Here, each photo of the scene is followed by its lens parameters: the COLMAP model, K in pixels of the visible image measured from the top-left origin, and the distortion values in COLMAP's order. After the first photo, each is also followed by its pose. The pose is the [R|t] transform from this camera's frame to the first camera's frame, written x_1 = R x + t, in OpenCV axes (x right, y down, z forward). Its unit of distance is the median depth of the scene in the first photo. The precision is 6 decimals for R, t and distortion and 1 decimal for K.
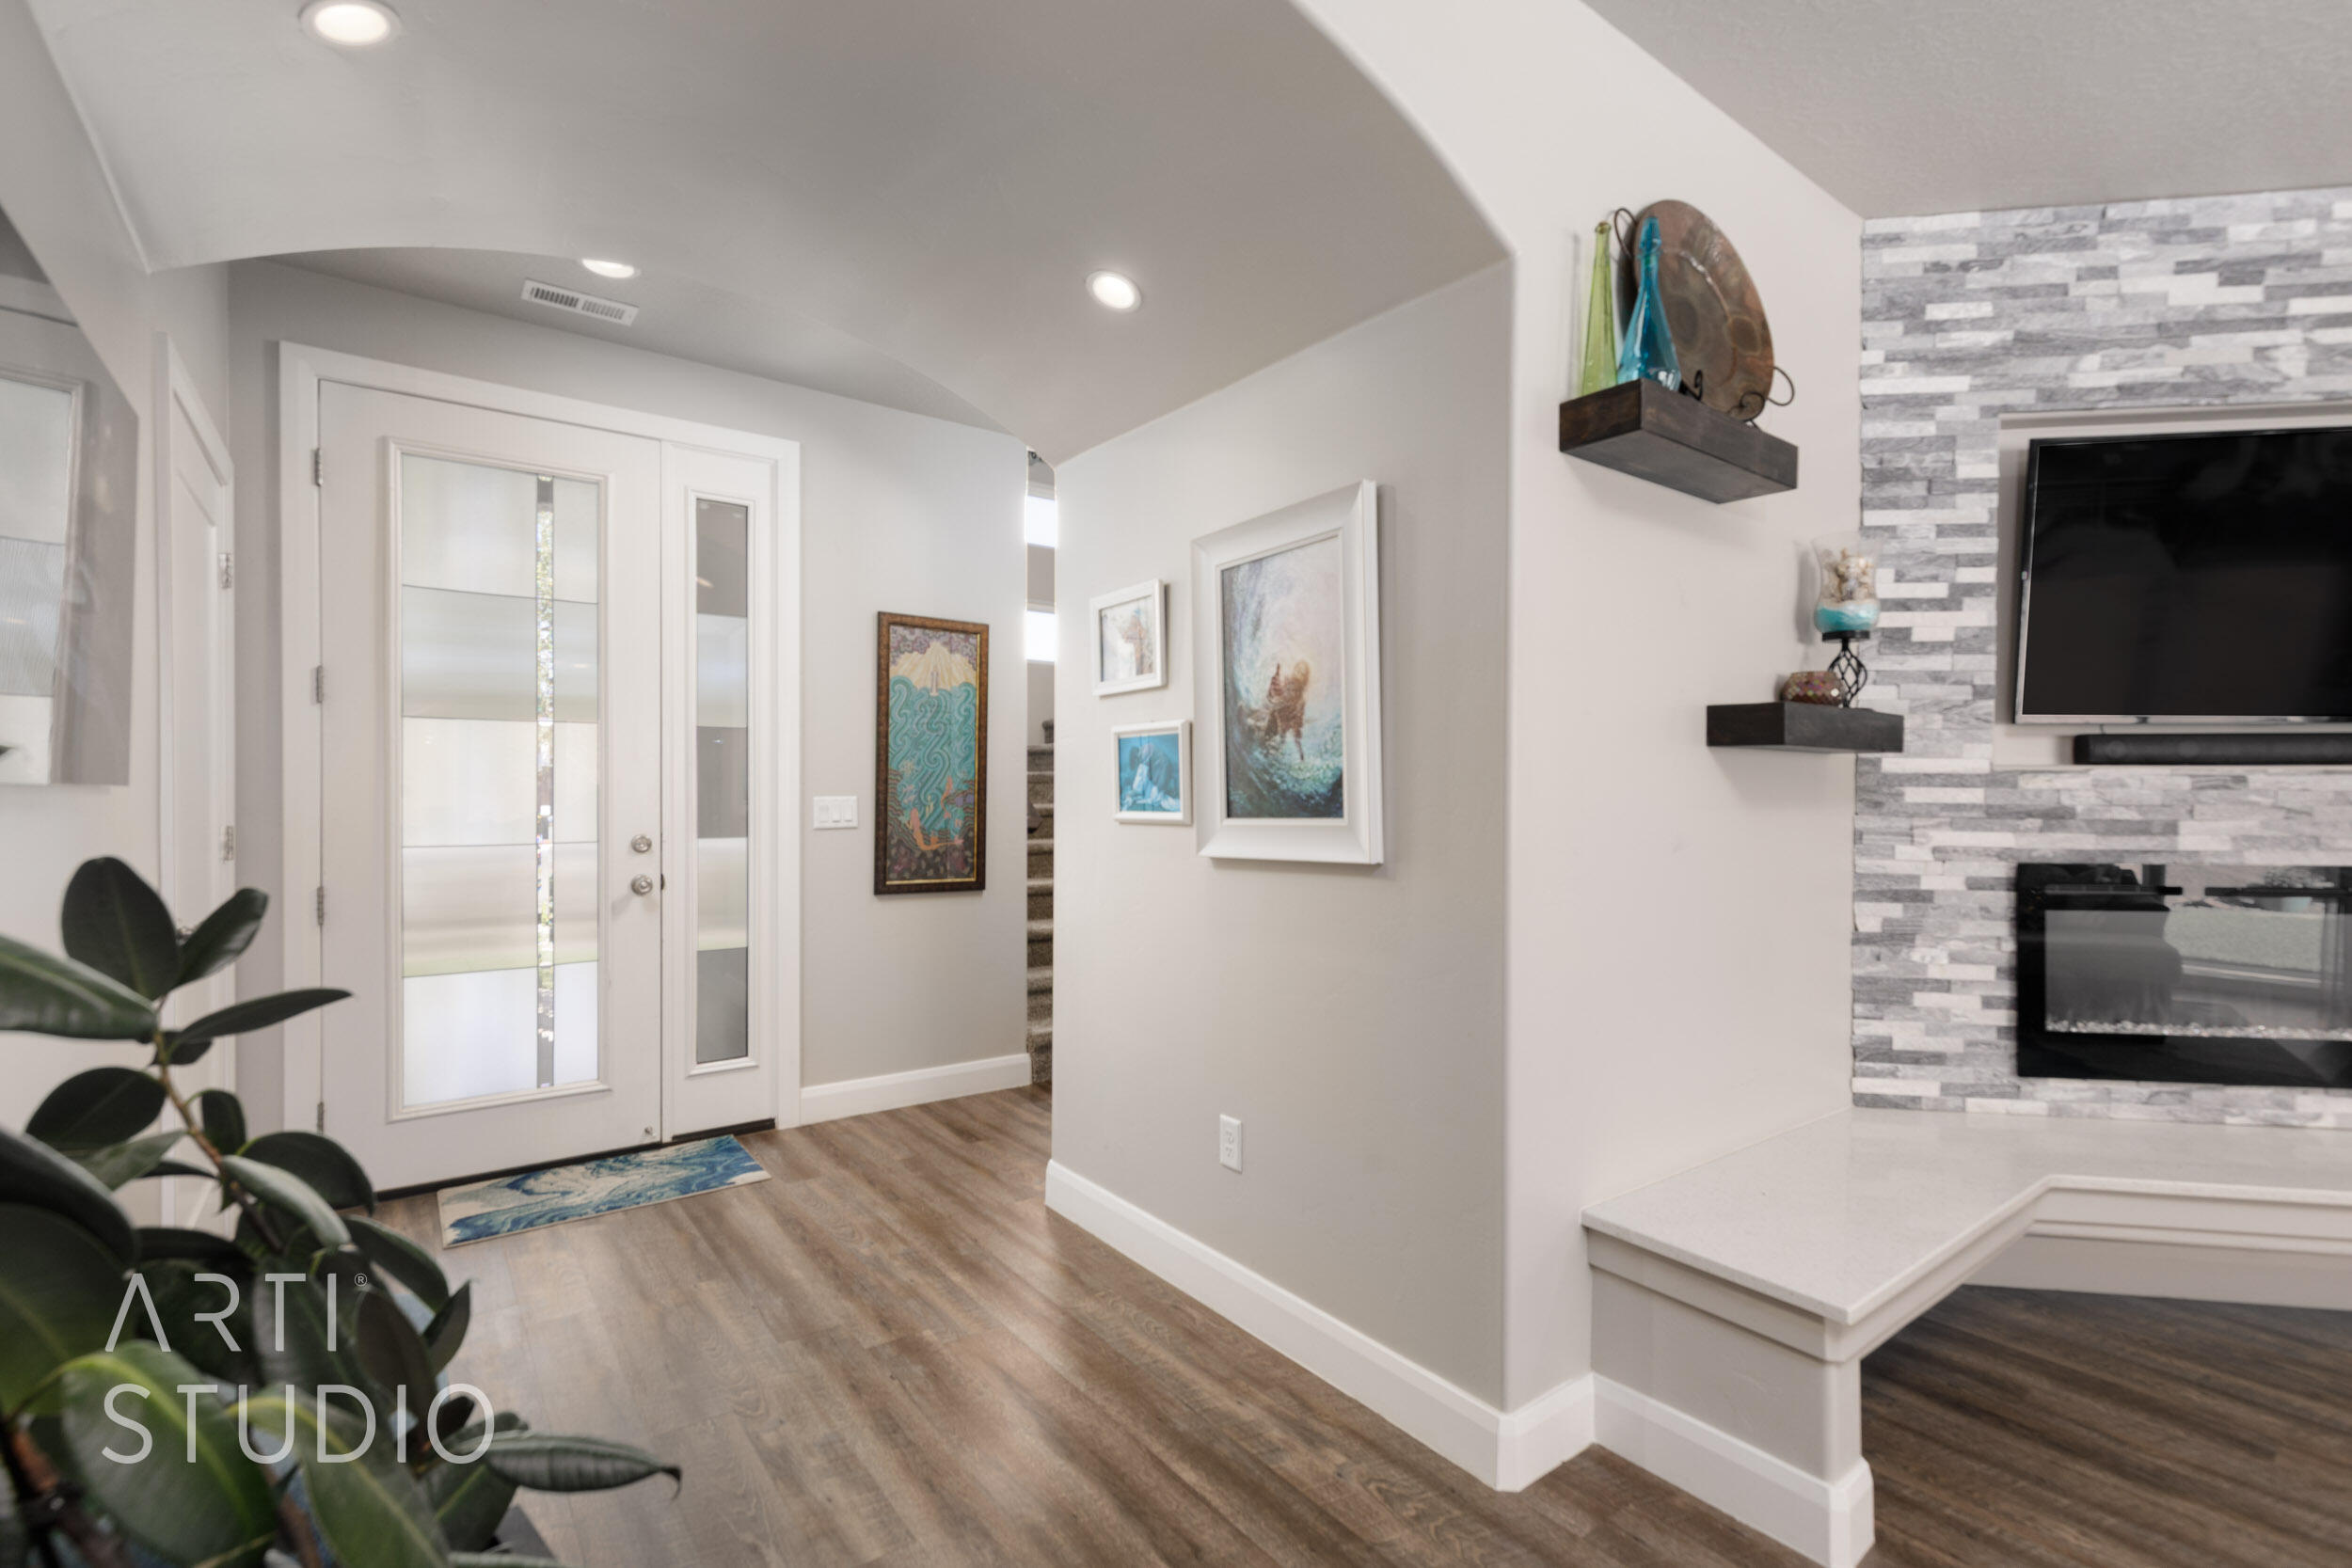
lens RADIAL K [[1078.1, 0, 1175.6], [0, 1078.1, 793.7], [0, 0, 1]] dist [0.013681, -0.000260]
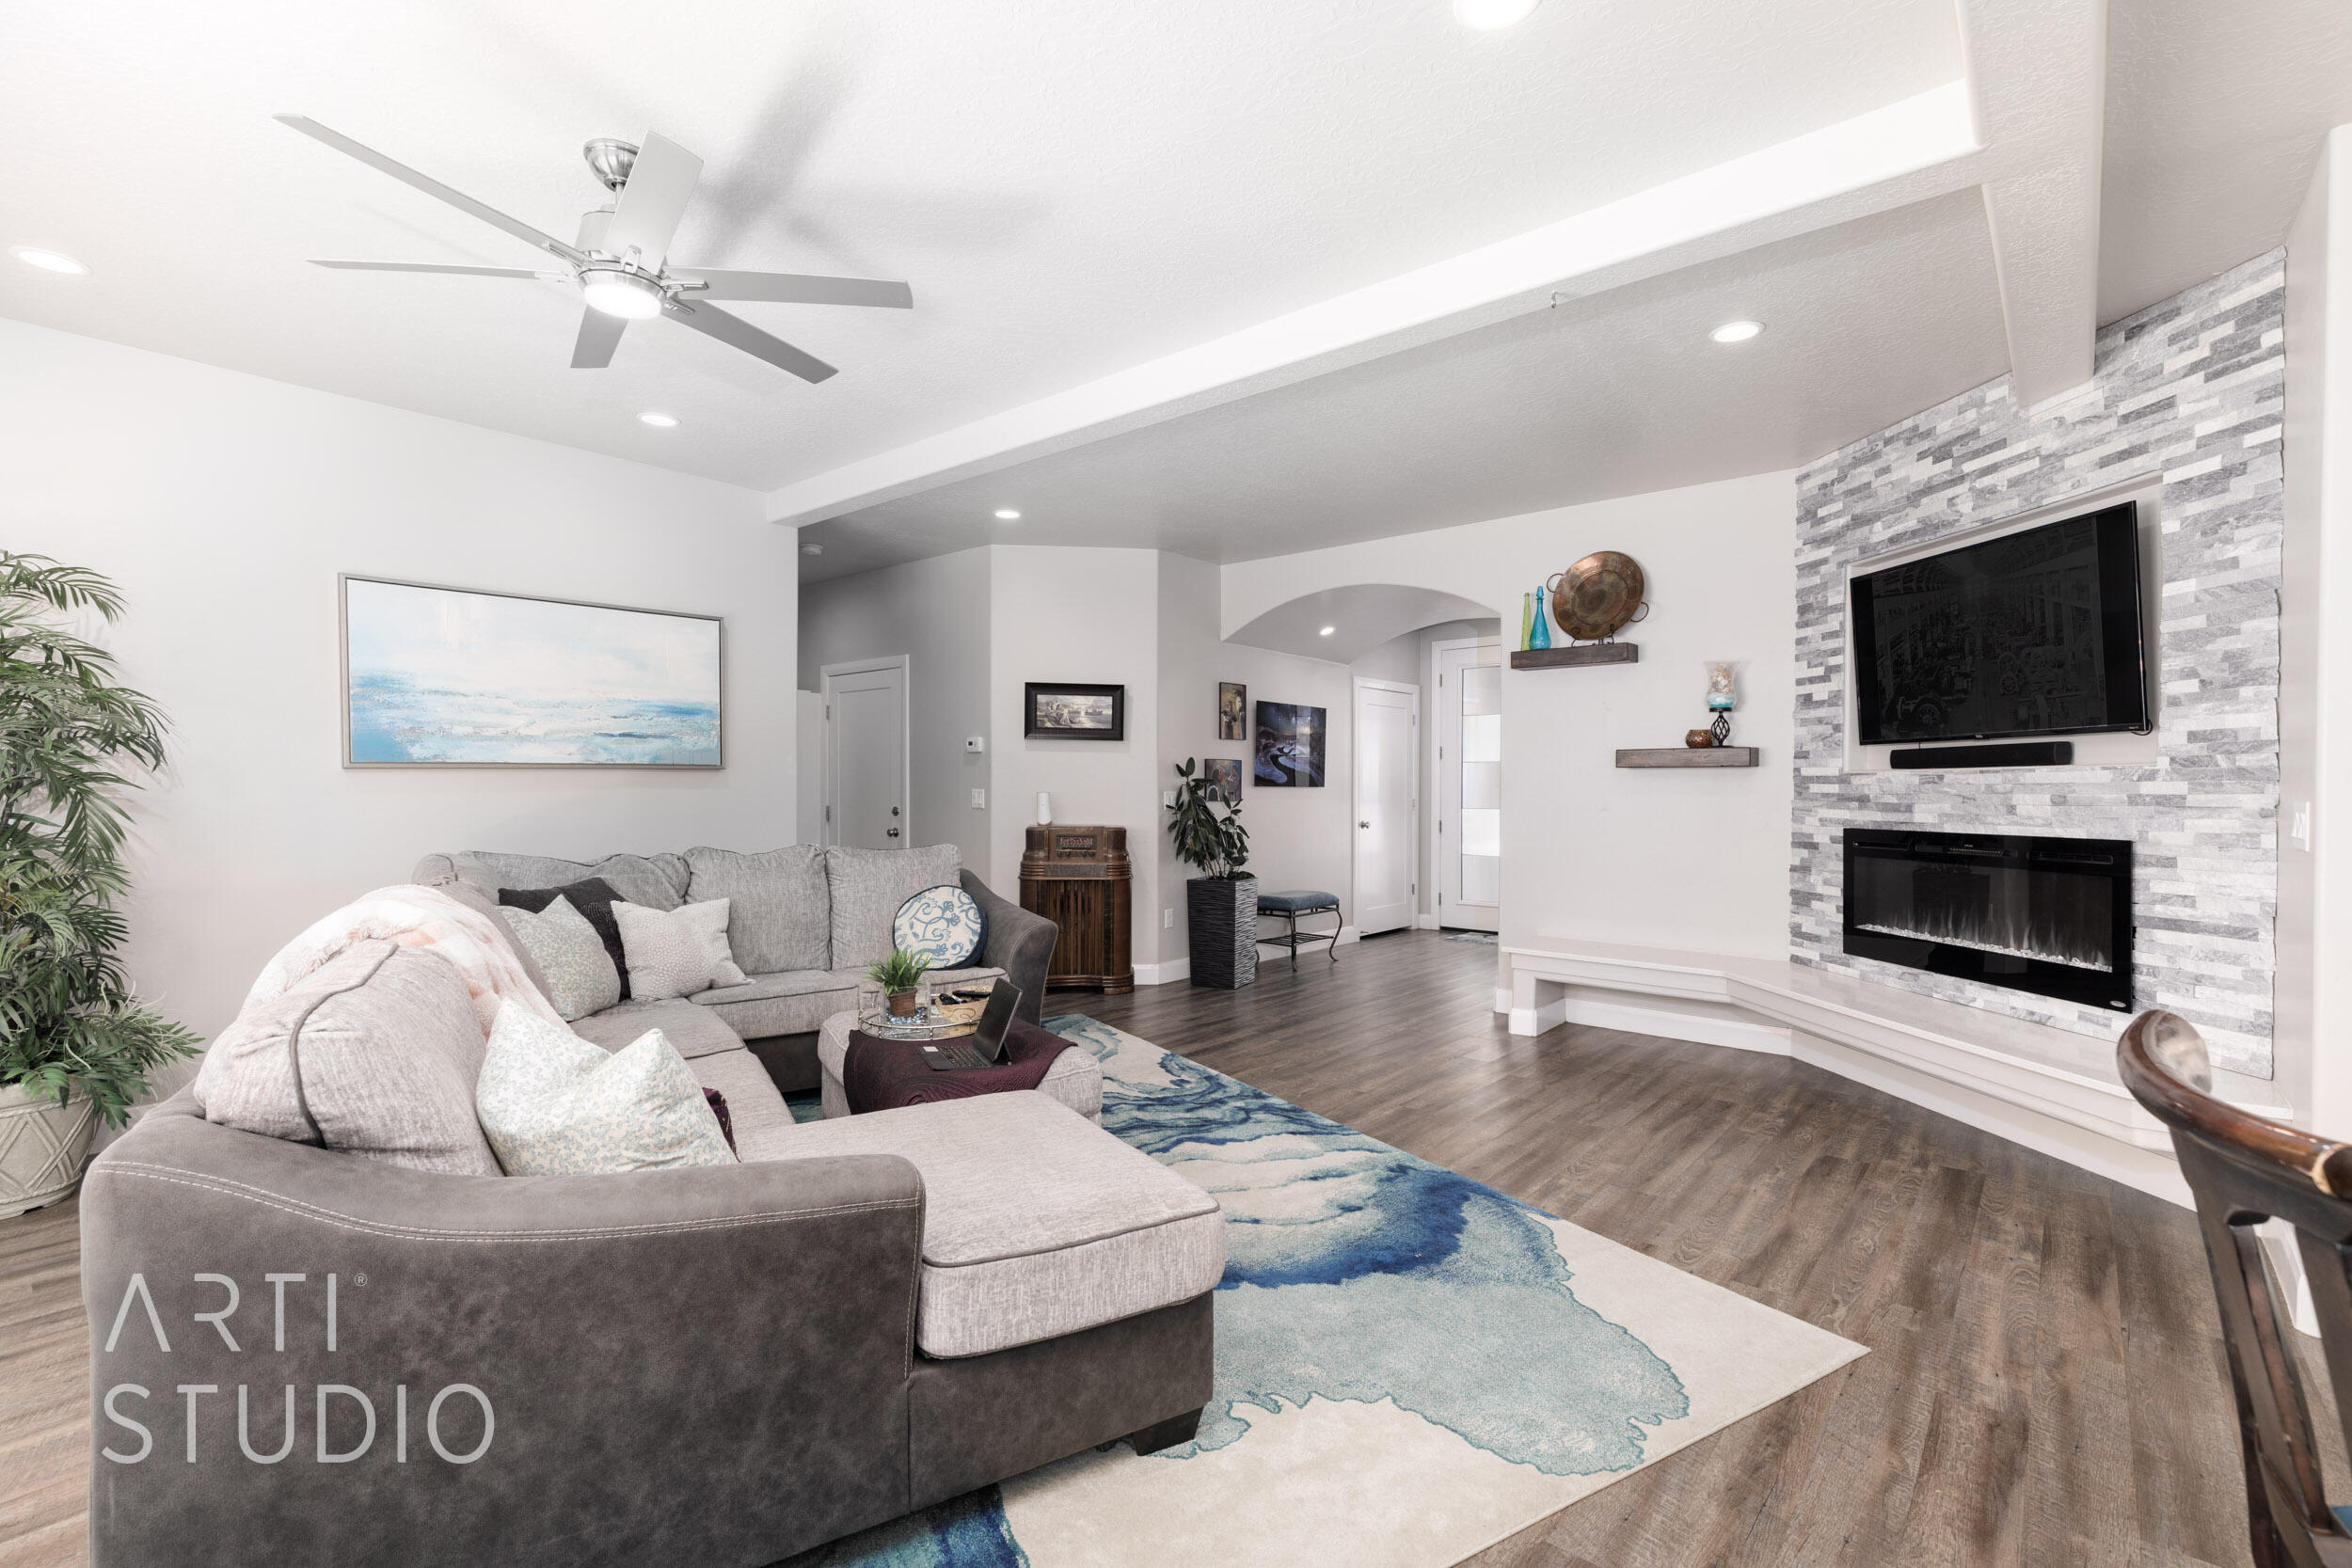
lens RADIAL K [[1036.0, 0, 1178.8], [0, 1036.0, 794.7], [0, 0, 1]] dist [0.005702, 0.000222]
pose [[0.211500, 0.002087, -0.977376, 2.124547], [-0.006234, 0.999980, 0.000786, 0.016745], [0.977358, 0.005926, 0.211509, -0.363354]]
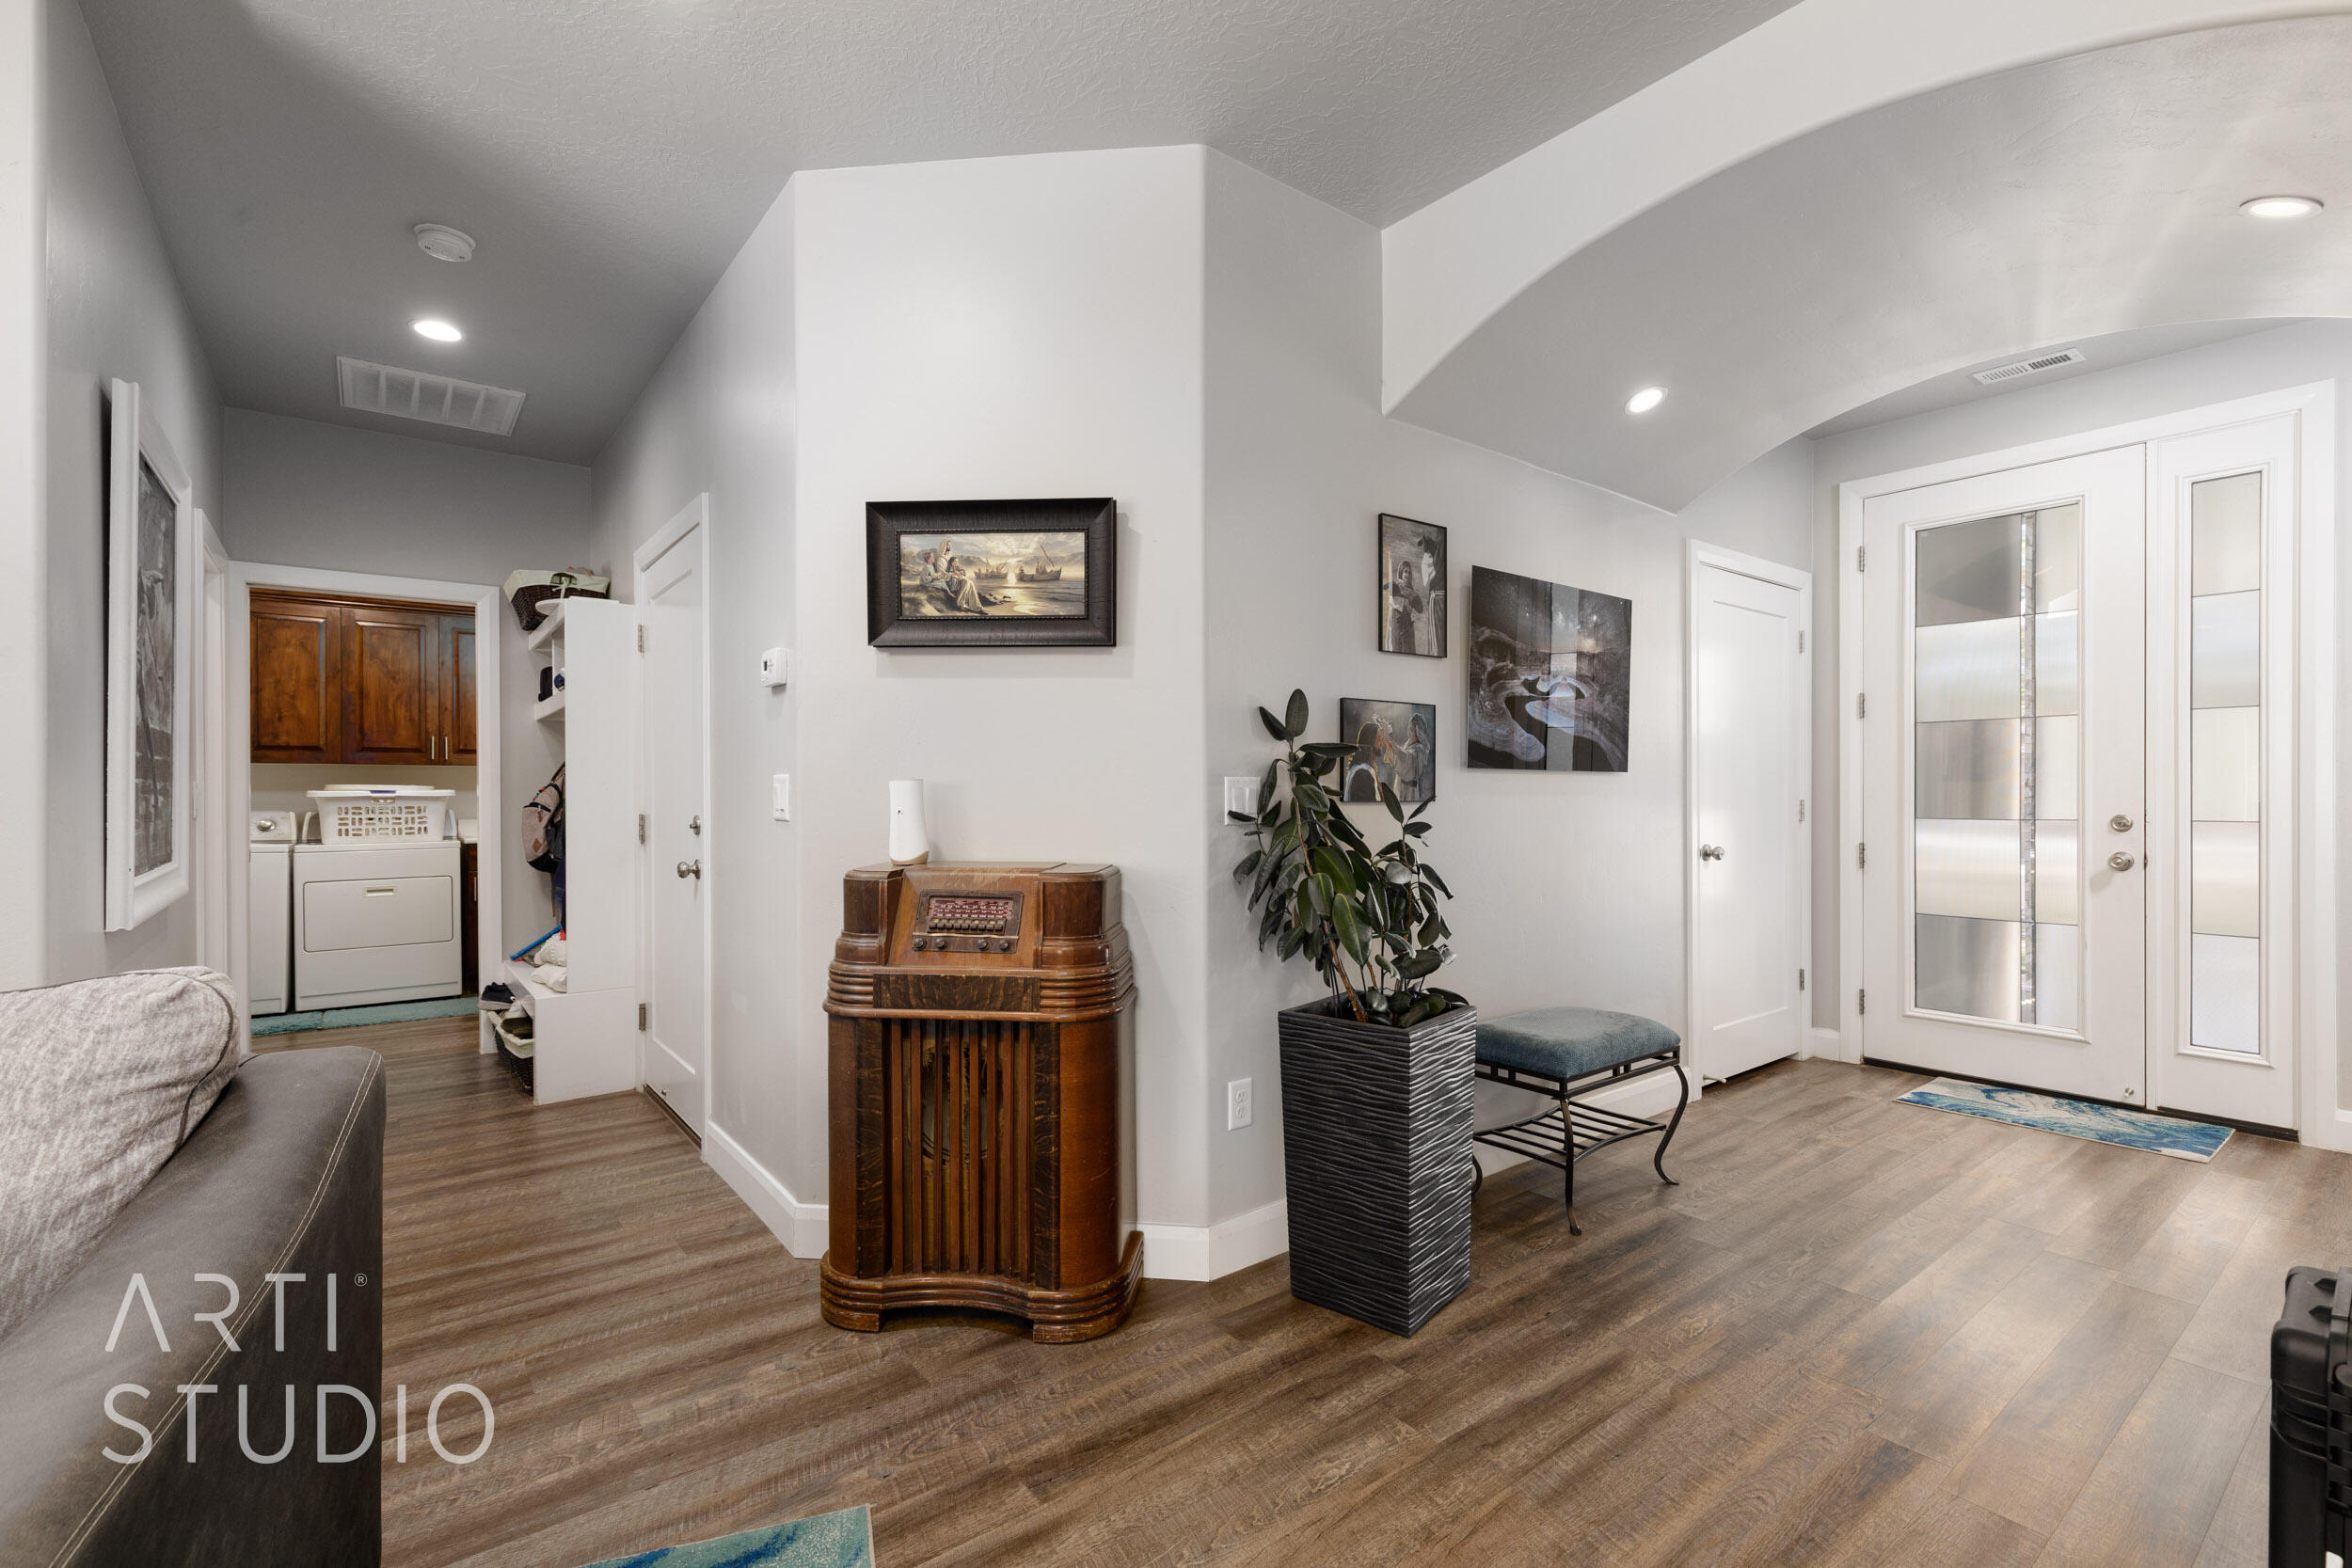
lens RADIAL K [[1039.4, 0, 1181.3], [0, 1039.4, 803.6], [0, 0, 1]] dist [0.027066, 0.000079]
pose [[0.015163, 0.002998, -0.999881, 0.687927], [-0.002410, 0.999993, 0.002962, 0.033089], [0.999882, 0.002365, 0.015170, 0.062656]]
